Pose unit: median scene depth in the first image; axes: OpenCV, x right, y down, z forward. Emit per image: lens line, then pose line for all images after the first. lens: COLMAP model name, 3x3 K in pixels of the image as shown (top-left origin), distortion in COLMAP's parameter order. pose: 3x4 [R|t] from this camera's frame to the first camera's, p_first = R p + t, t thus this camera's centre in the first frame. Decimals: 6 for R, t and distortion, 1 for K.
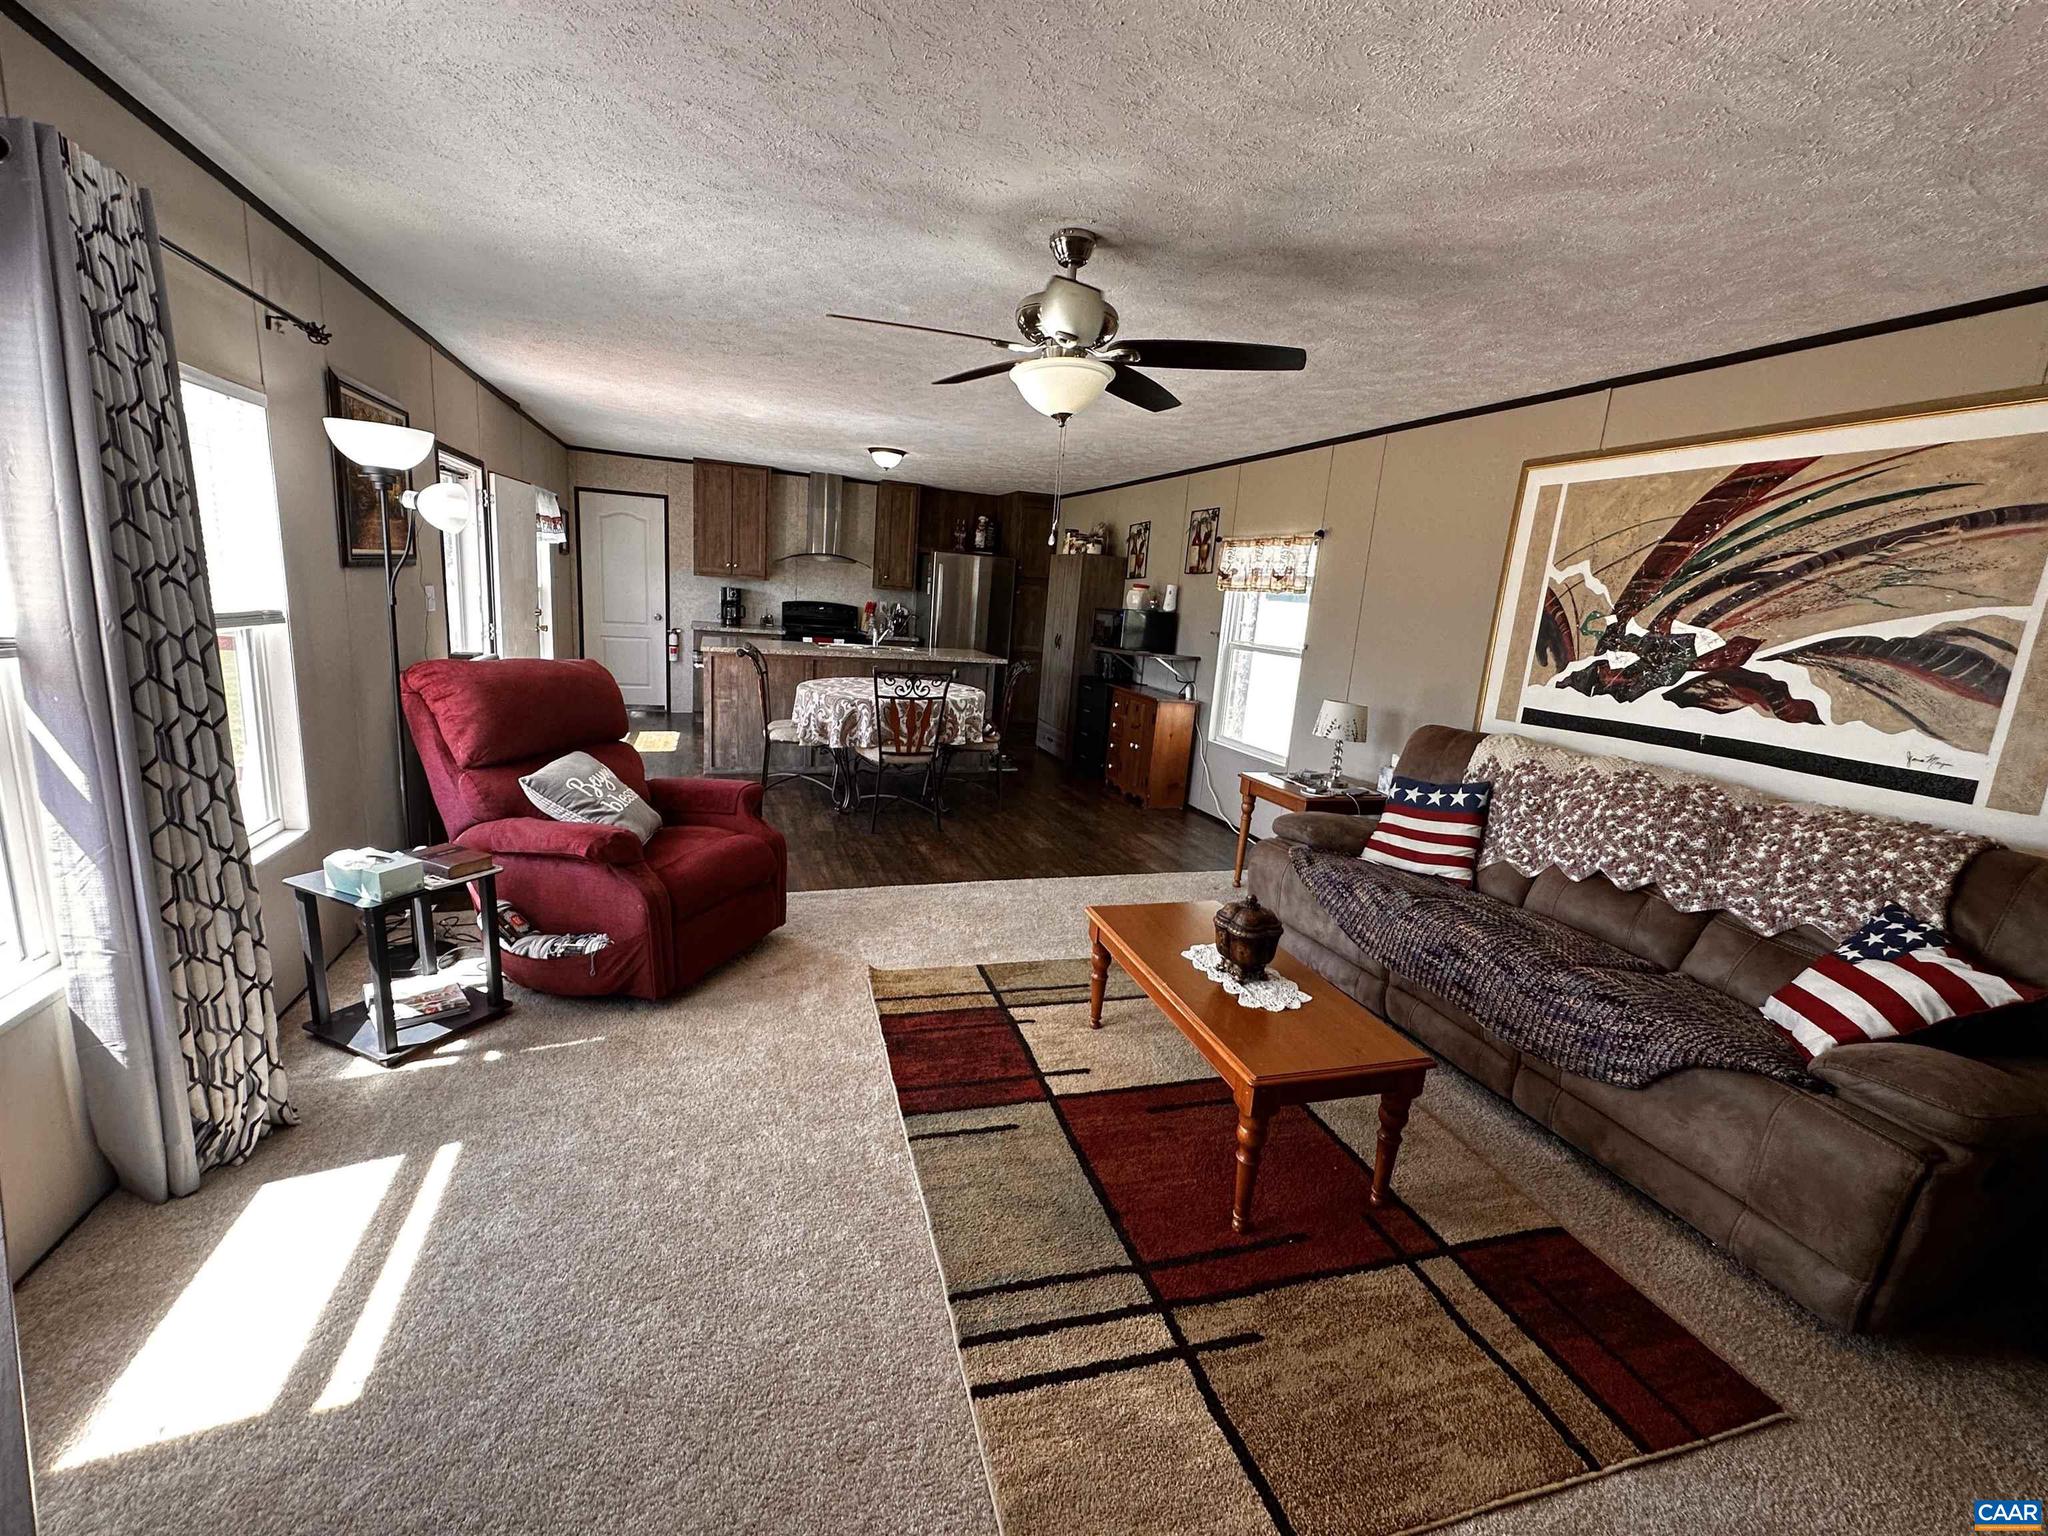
lens RADIAL K [[817.5, 0, 1030.6], [0, 817.5, 766.9], [0, 0, 1]] dist [-0.000256, 0.000671]
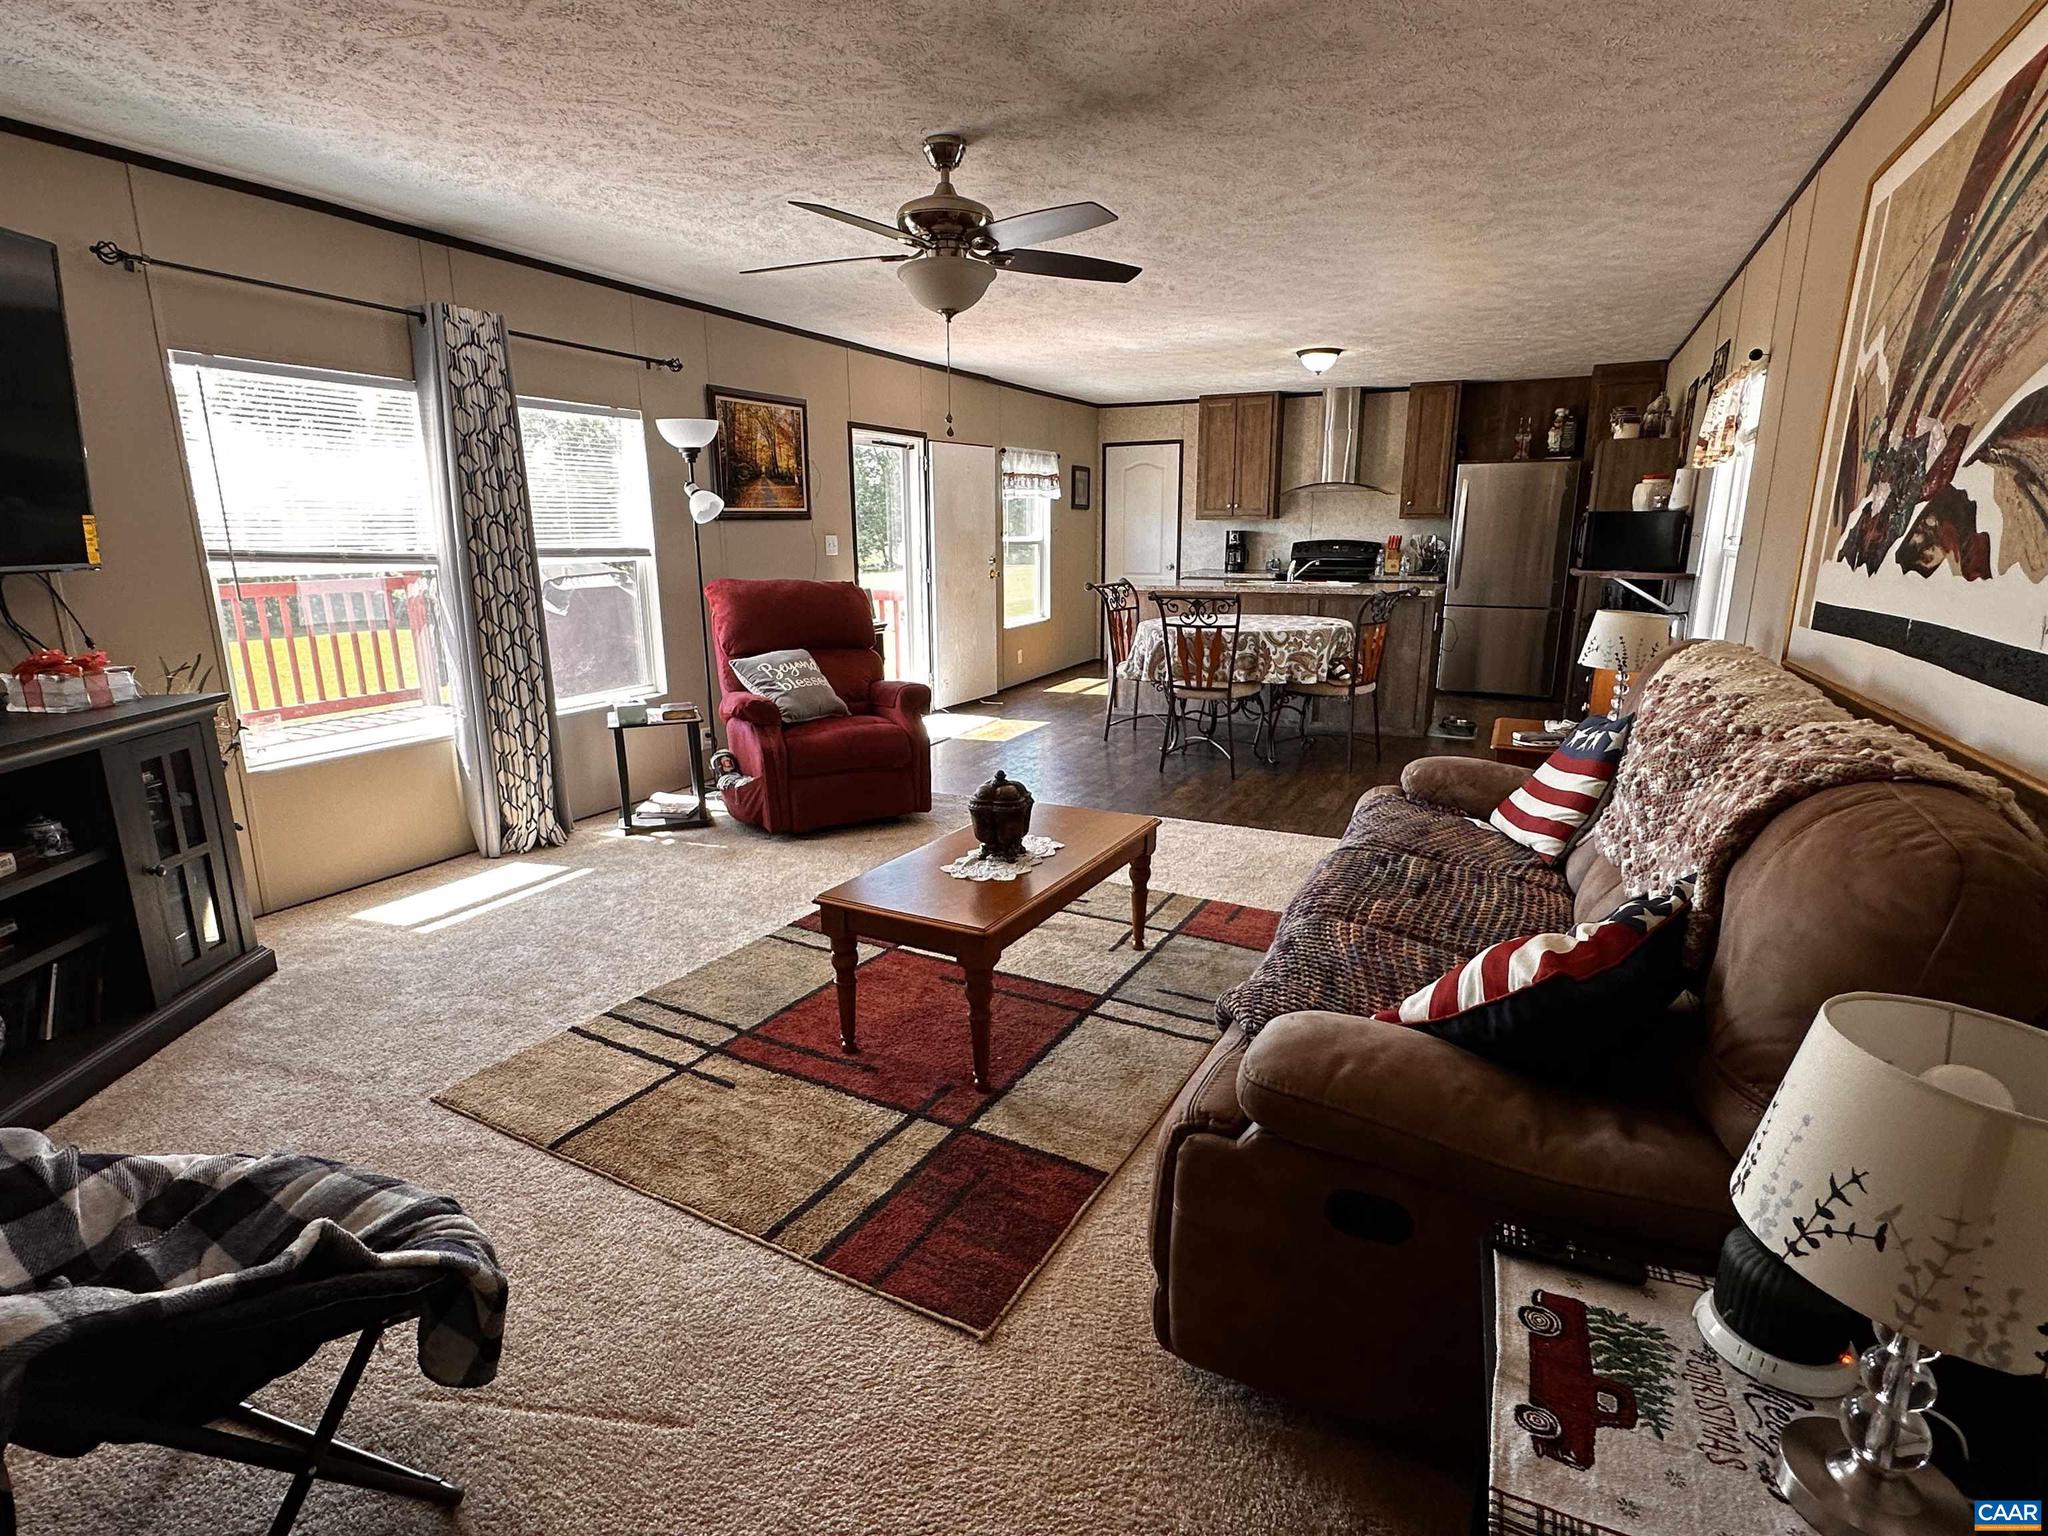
lens RADIAL K [[994.2, 0, 1035.1], [0, 994.2, 766.6], [0, 0, 1]] dist [-0.000569, 0.000335]
pose [[0.715789, 0.087768, -0.692779, 0.912969], [-0.087396, 0.995529, 0.035825, 0.085998], [0.692826, 0.034903, 0.720260, 0.148215]]
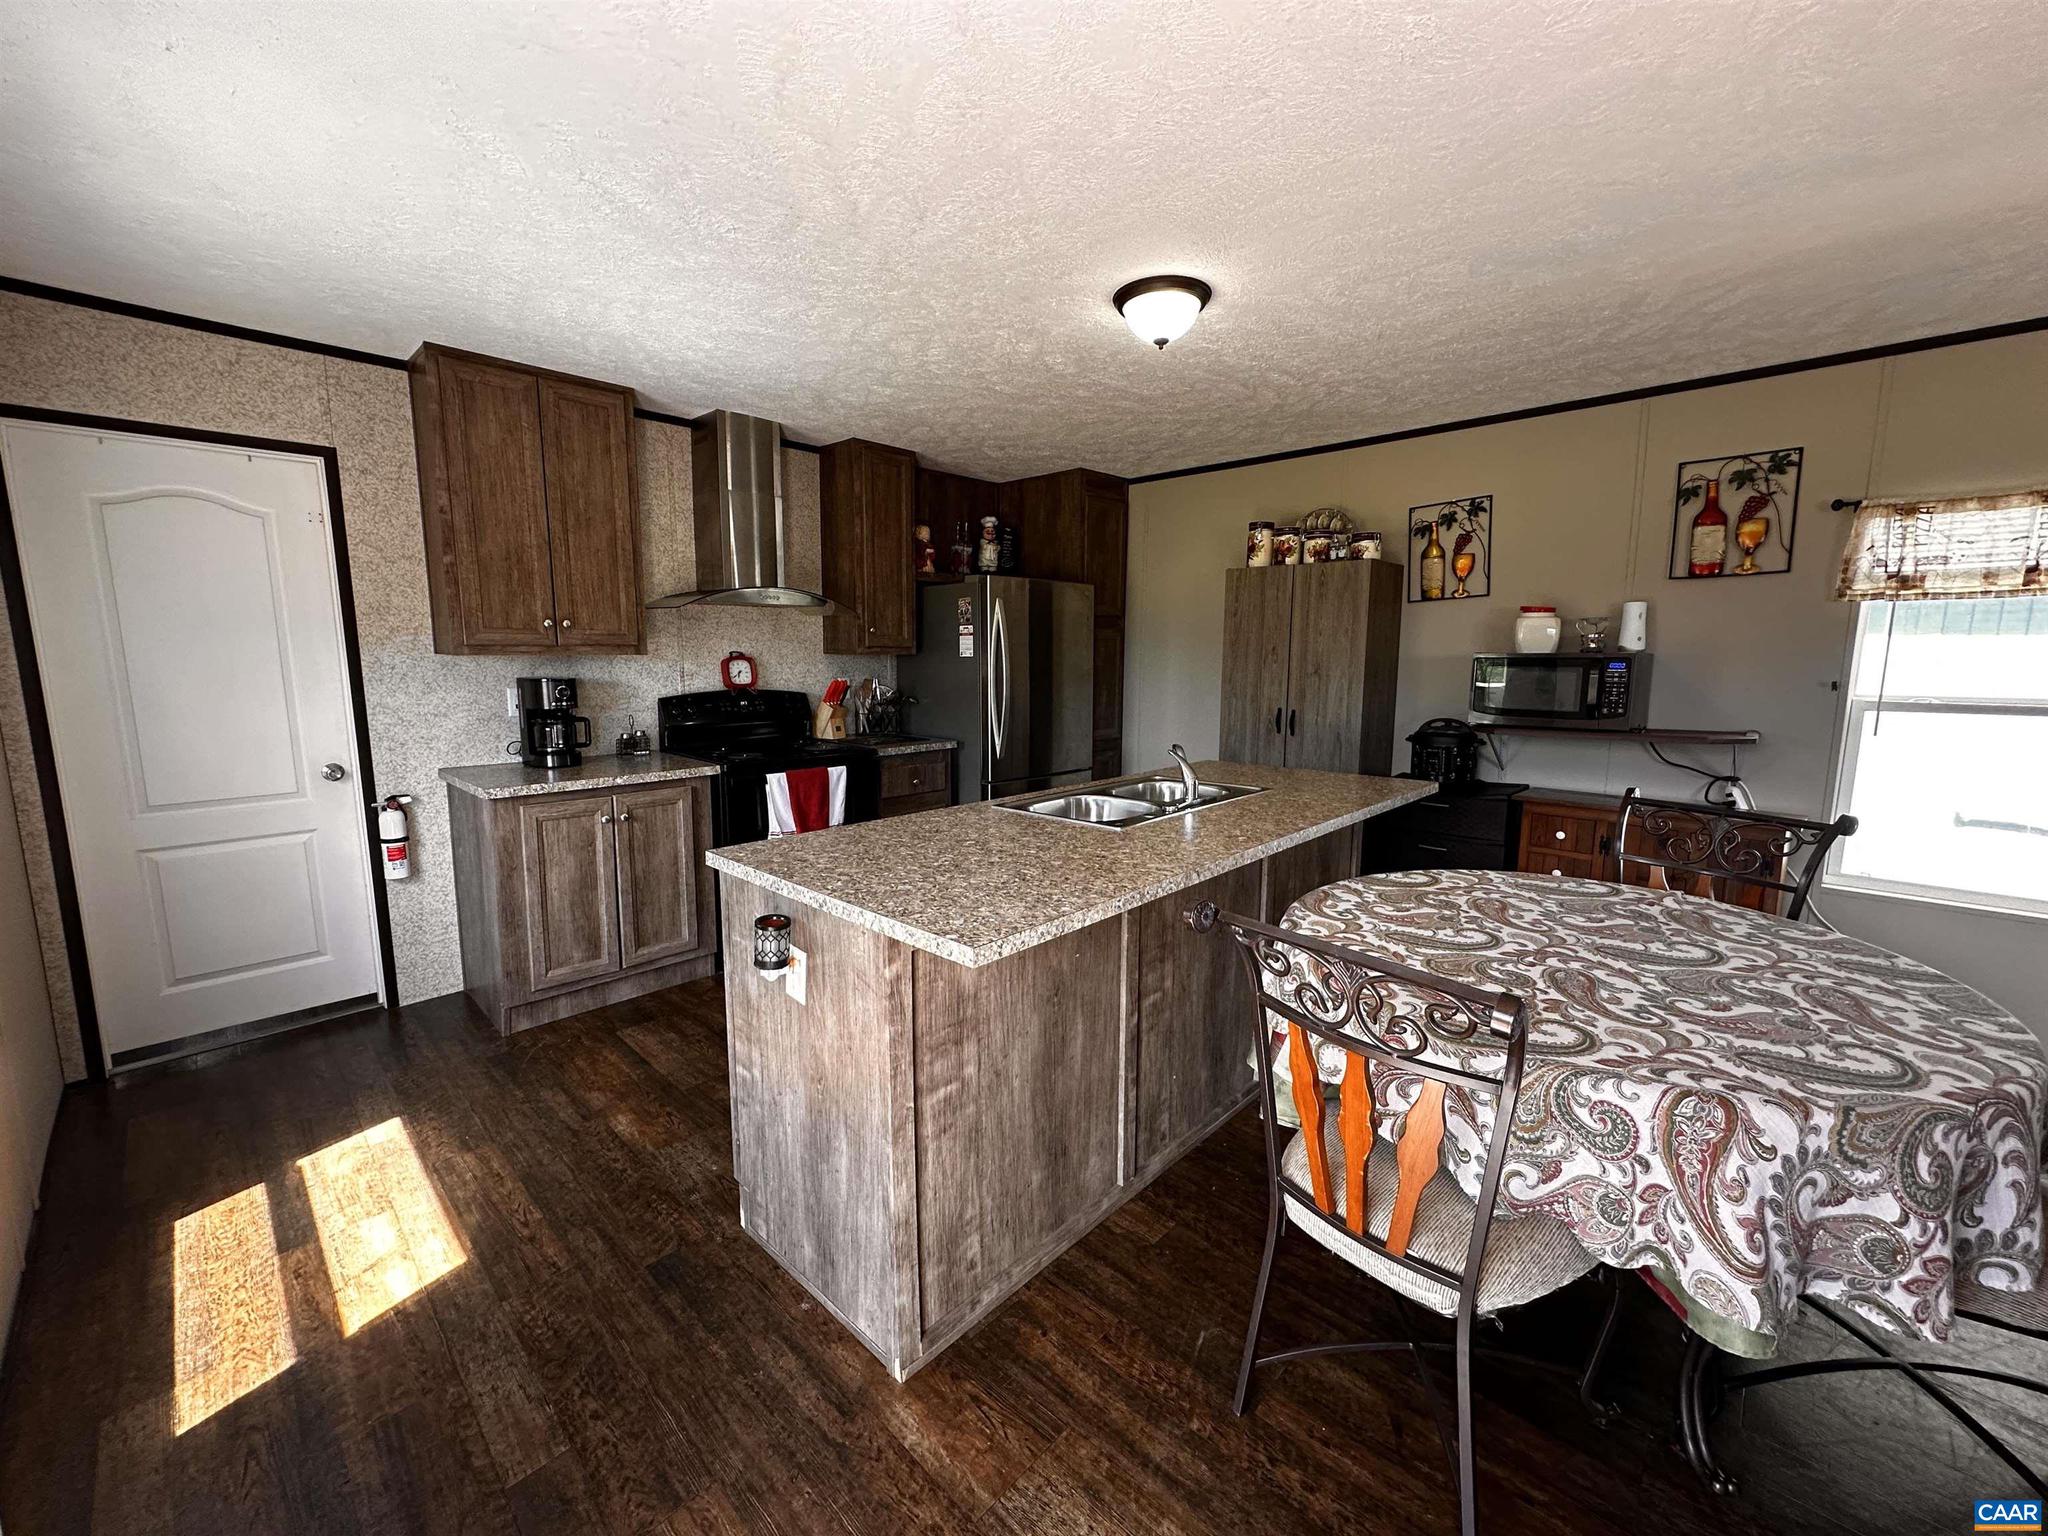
lens RADIAL K [[800.3, 0, 1028.3], [0, 800.3, 771.8], [0, 0, 1]] dist [-0.001233, 0.000448]
pose [[0.896141, -0.137804, 0.421832, -1.090174], [0.155808, 0.987752, -0.008320, -0.439169], [-0.415519, 0.073181, 0.906636, 1.796233]]
